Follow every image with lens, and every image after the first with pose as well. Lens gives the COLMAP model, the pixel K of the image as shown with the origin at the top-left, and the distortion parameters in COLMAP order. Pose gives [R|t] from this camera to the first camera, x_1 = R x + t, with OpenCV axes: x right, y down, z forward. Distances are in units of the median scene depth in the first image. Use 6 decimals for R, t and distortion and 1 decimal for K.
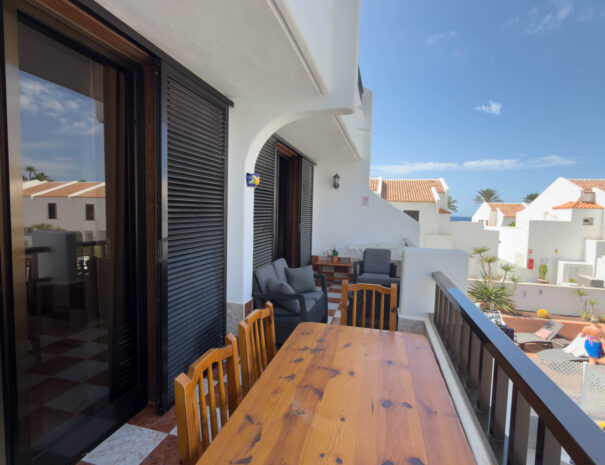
lens RADIAL K [[320.6, 0, 302.5], [0, 320.6, 232.5], [0, 0, 1]] dist [-0.001021, -0.000254]
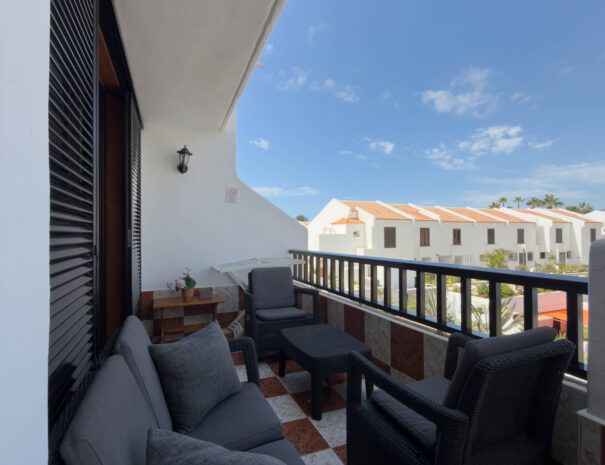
lens RADIAL K [[320.6, 0, 302.5], [0, 320.6, 232.5], [0, 0, 1]] dist [-0.001021, -0.000254]
pose [[0.800508, -0.026260, 0.598747, -0.074349], [0.067103, 0.996685, -0.046001, 0.014419], [-0.595554, 0.077002, 0.799616, 0.404764]]
